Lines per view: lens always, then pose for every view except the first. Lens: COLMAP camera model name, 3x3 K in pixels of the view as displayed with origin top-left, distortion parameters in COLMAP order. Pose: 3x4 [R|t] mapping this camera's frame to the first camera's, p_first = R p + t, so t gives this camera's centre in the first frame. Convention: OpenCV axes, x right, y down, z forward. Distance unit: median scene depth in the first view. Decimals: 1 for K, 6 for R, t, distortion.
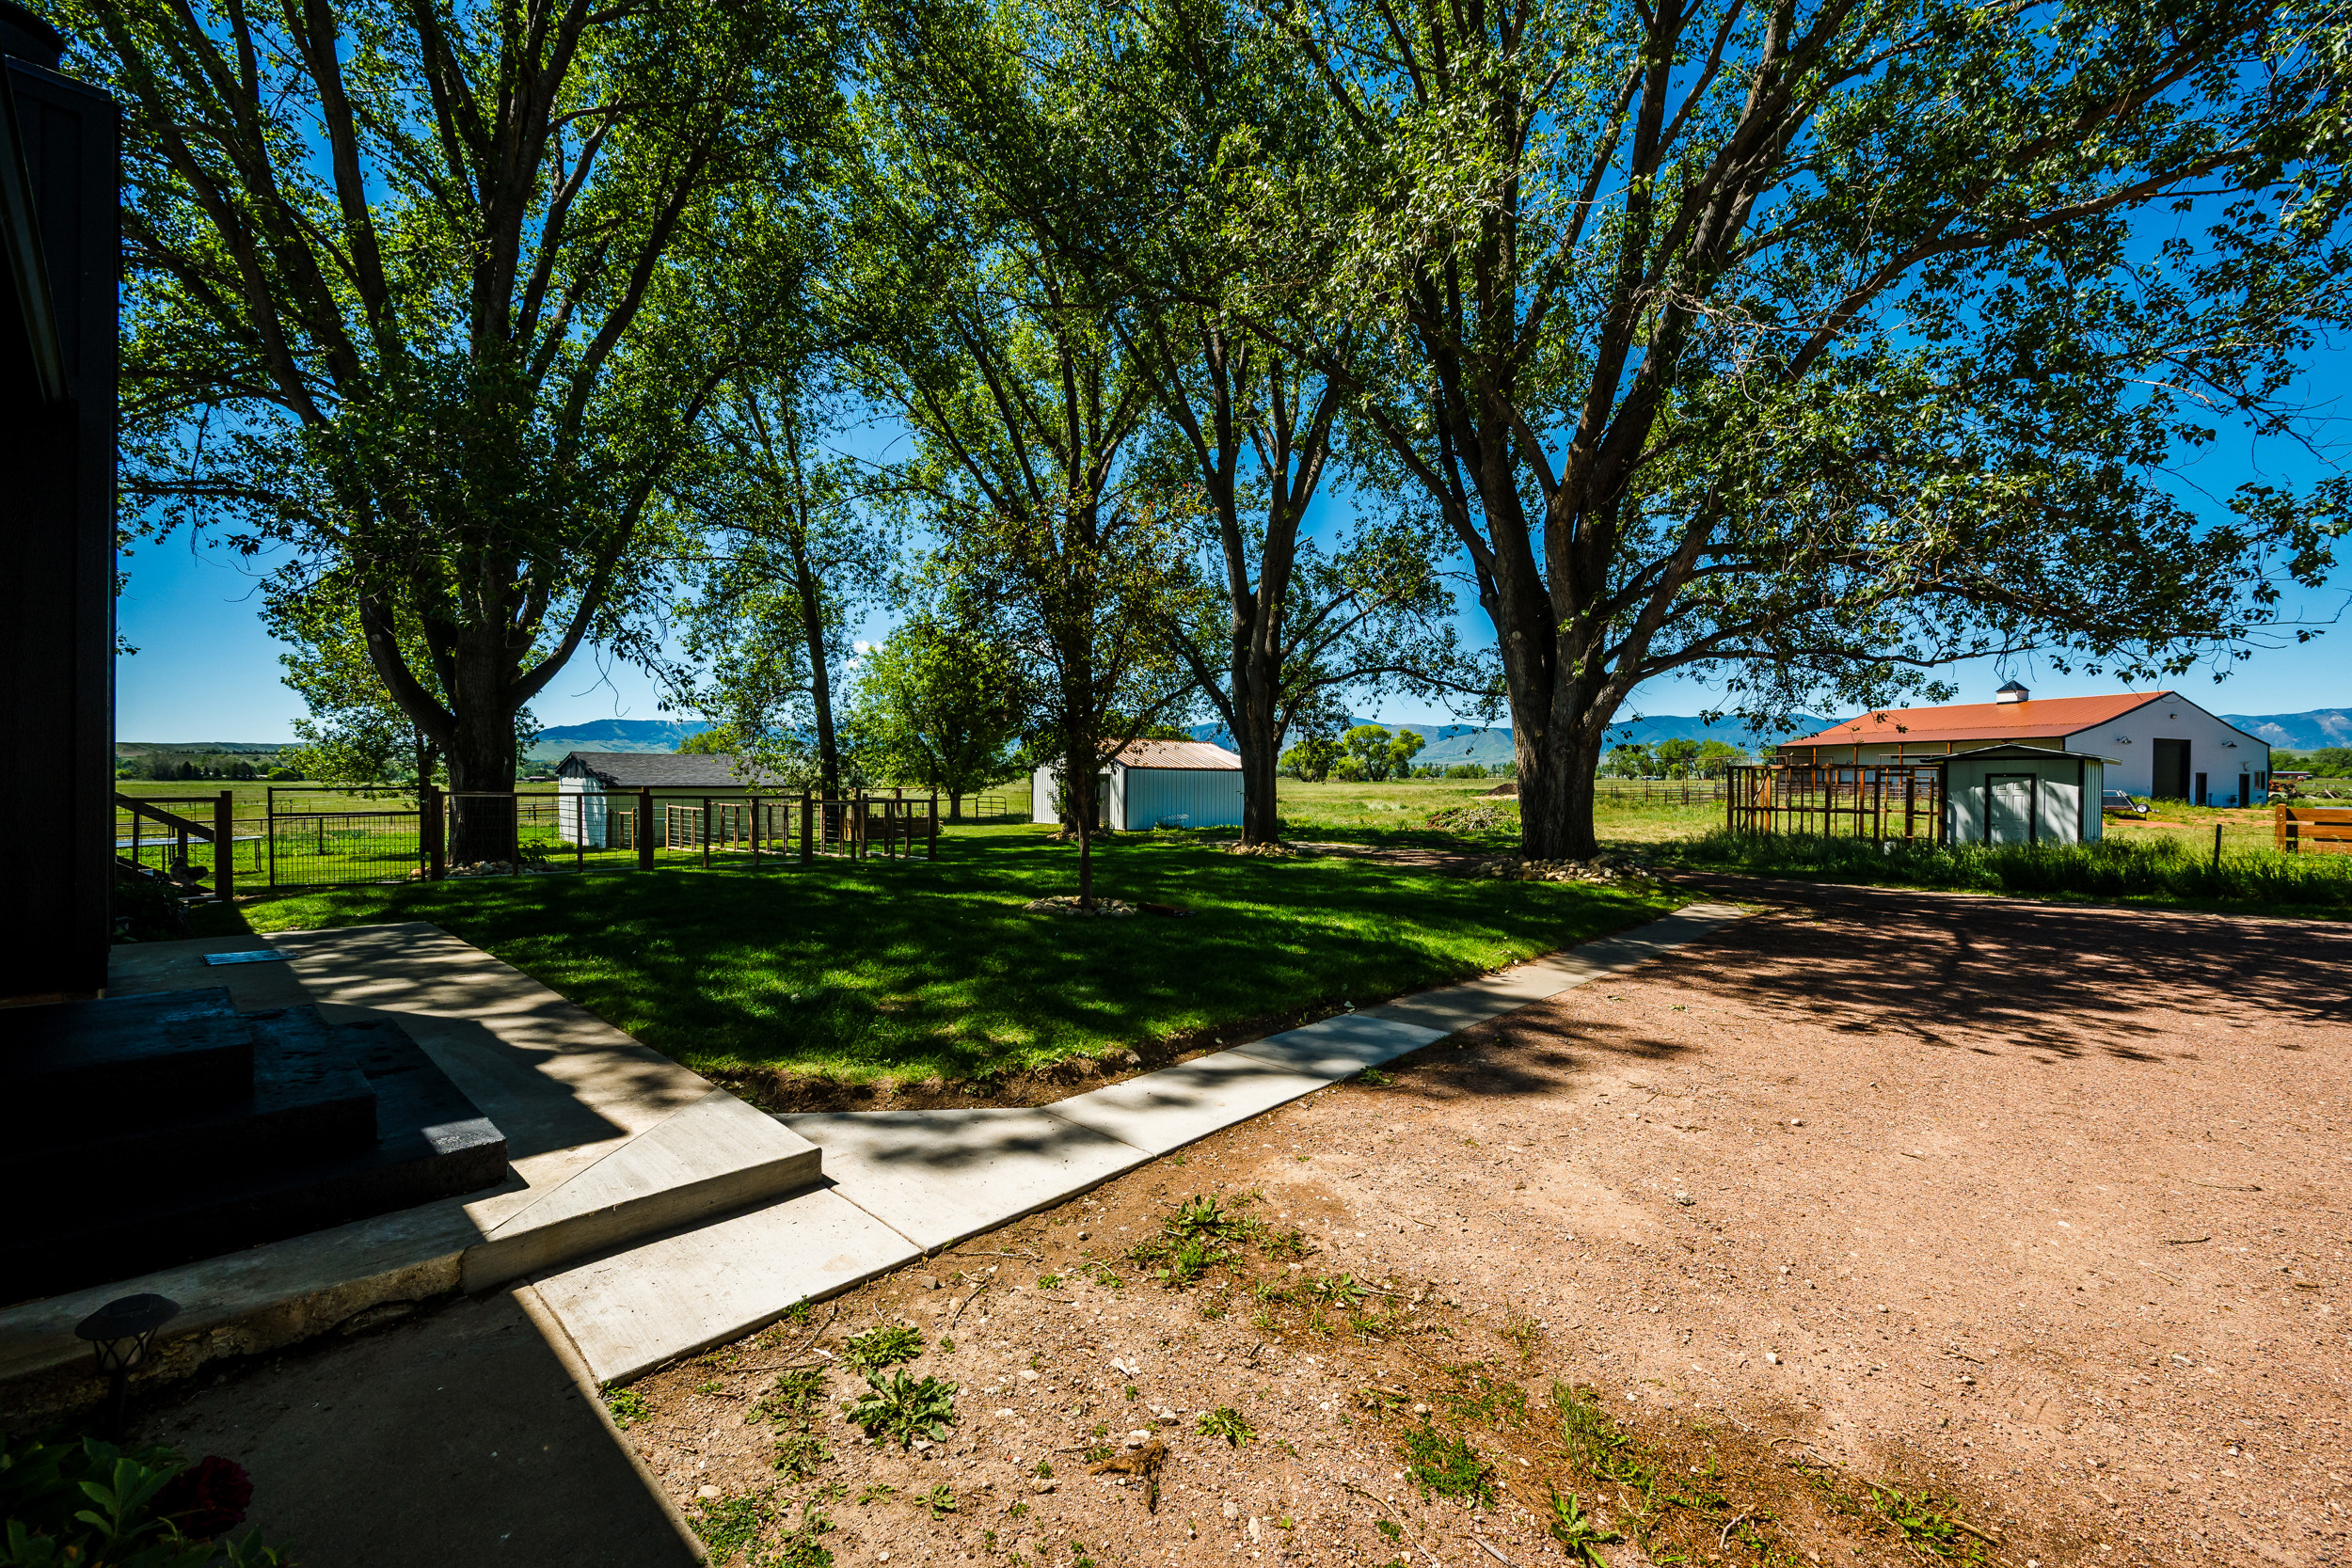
lens RADIAL K [[939.2, 0, 1170.4], [0, 939.2, 780.7], [0, 0, 1]] dist [0.001568, 0.000144]
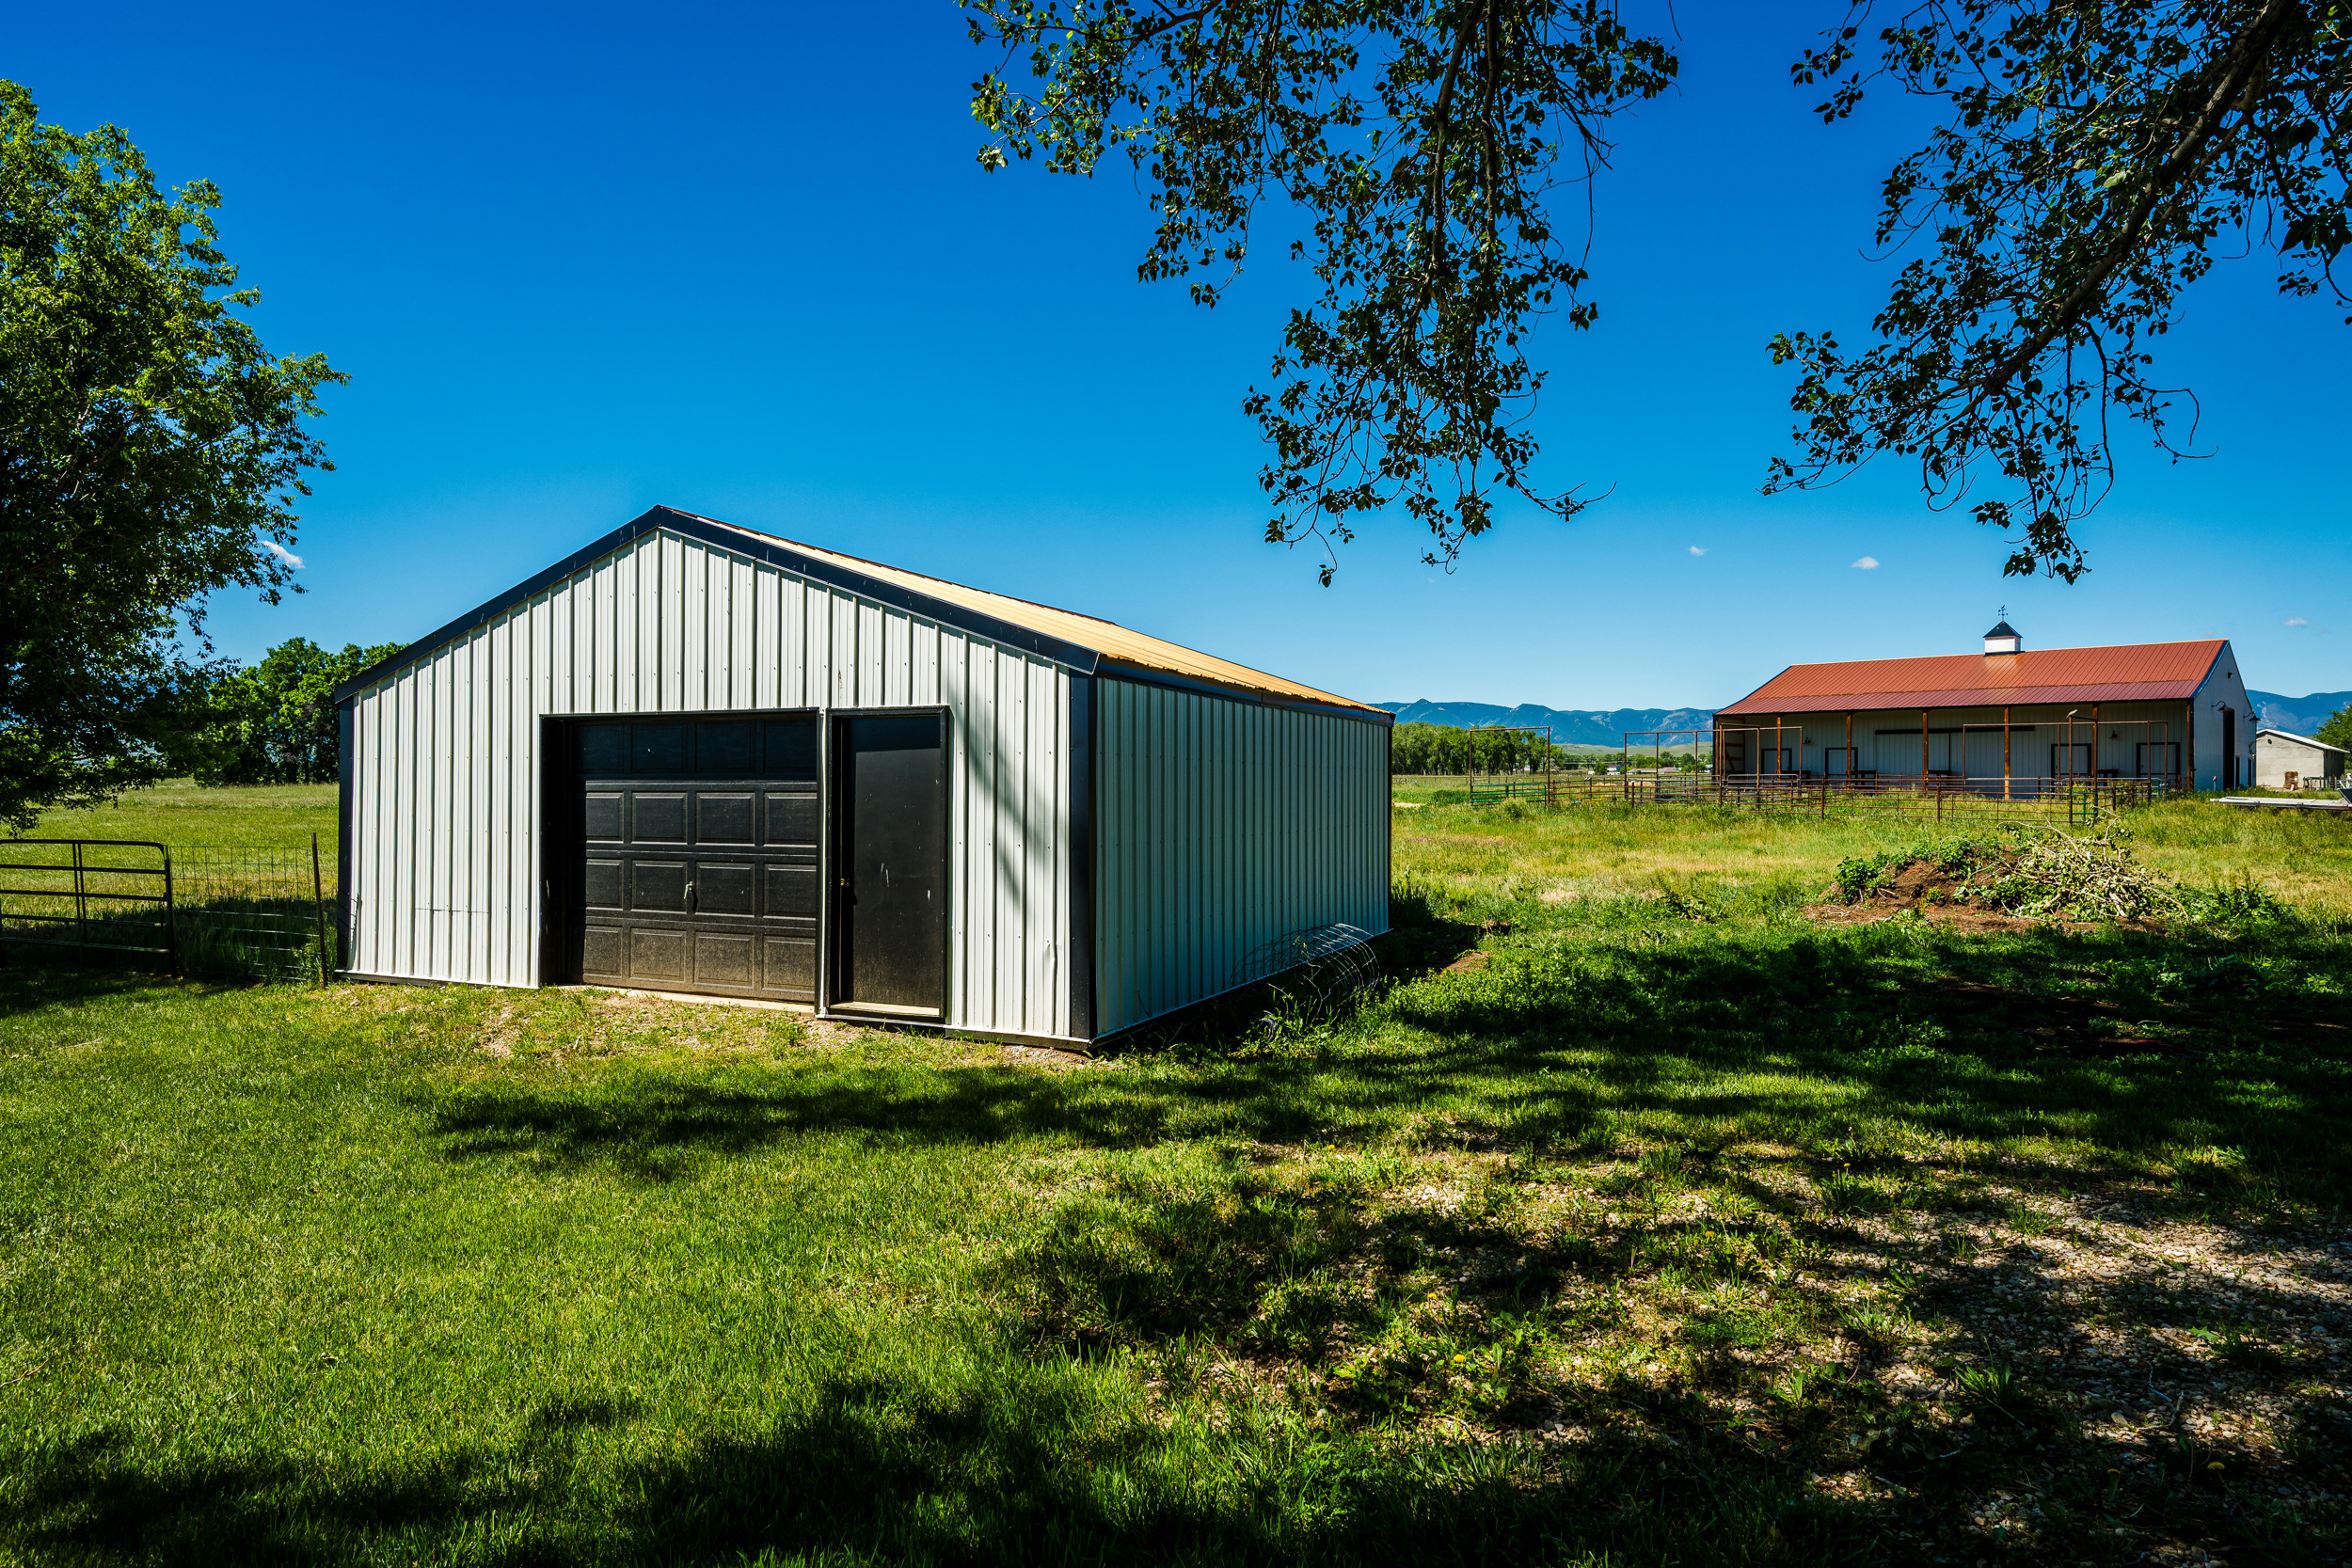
lens RADIAL K [[1305.3, 0, 1159.7], [0, 1305.3, 780.5], [0, 0, 1]] dist [0.006393, 0.000908]
pose [[0.878989, -0.005607, 0.476808, -0.098279], [0.006871, 0.999976, -0.000907, 0.004978], [-0.476792, 0.004073, 0.879007, 0.526730]]
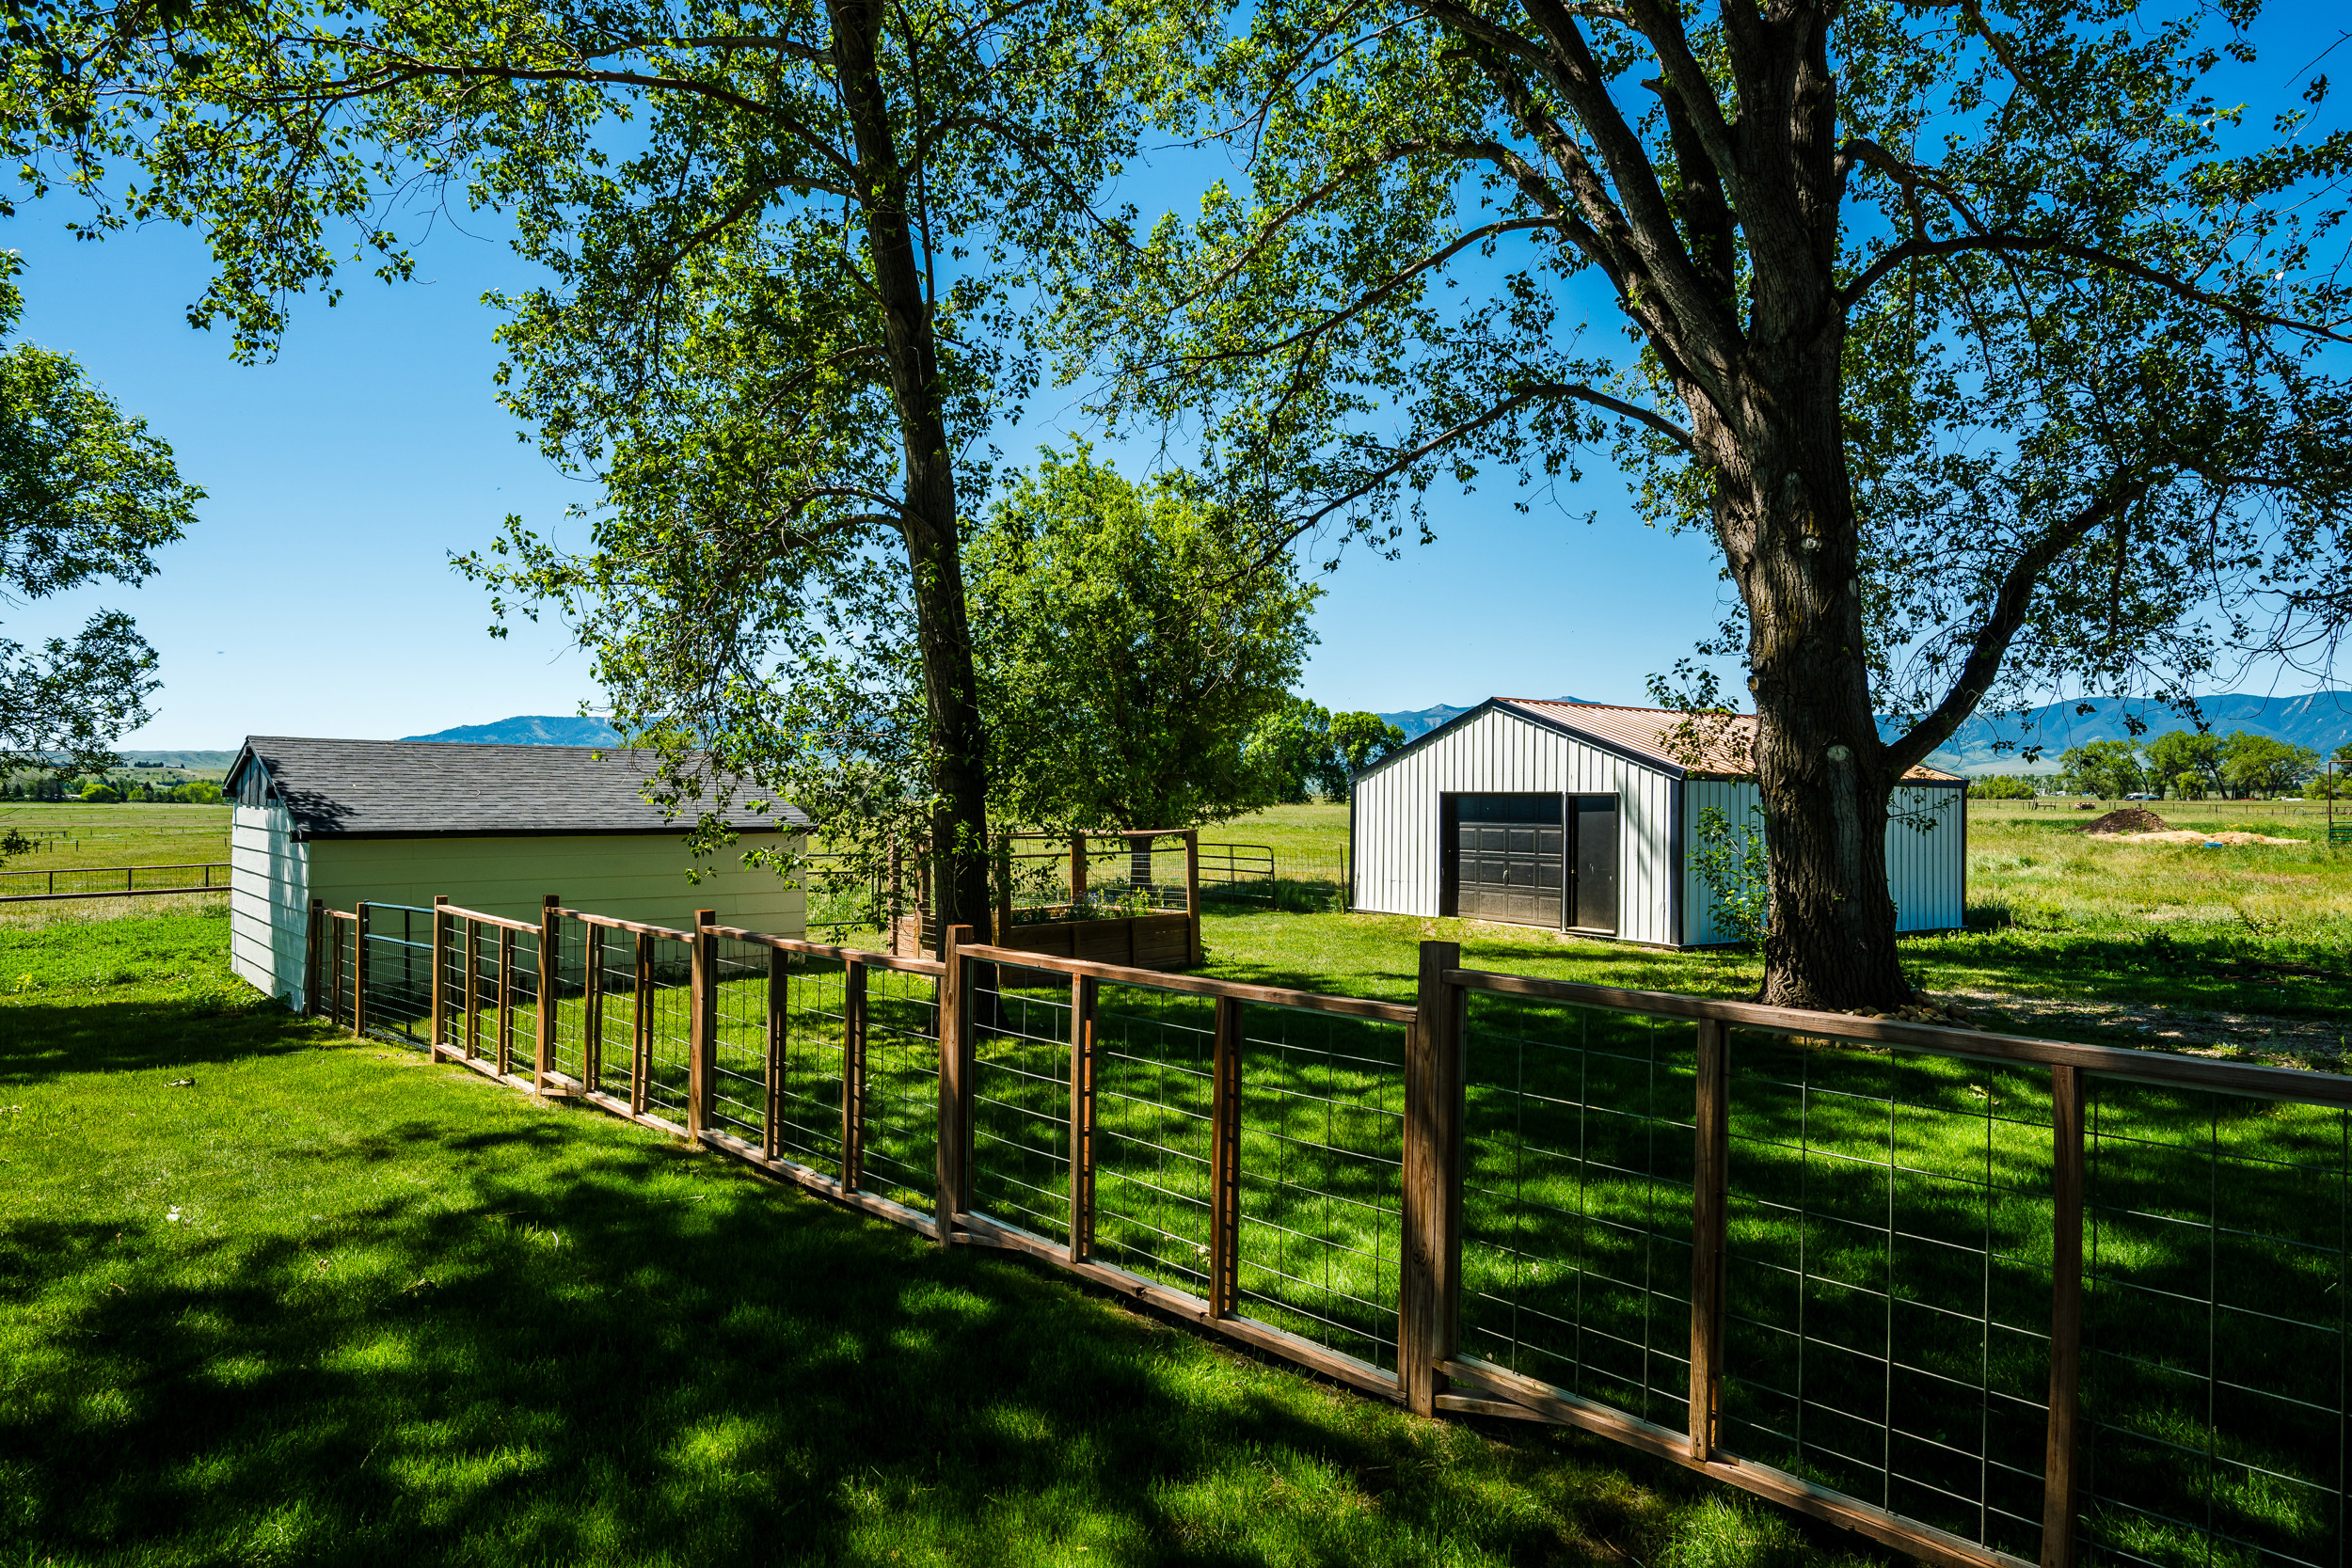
lens RADIAL K [[1368.3, 0, 1180.6], [0, 1368.3, 795.6], [0, 0, 1]] dist [0.005482, 0.000181]
pose [[0.996116, -0.002814, -0.088006, -0.130886], [0.002406, 0.999986, -0.004733, -0.002405], [0.088018, 0.004503, 0.996109, 0.294655]]
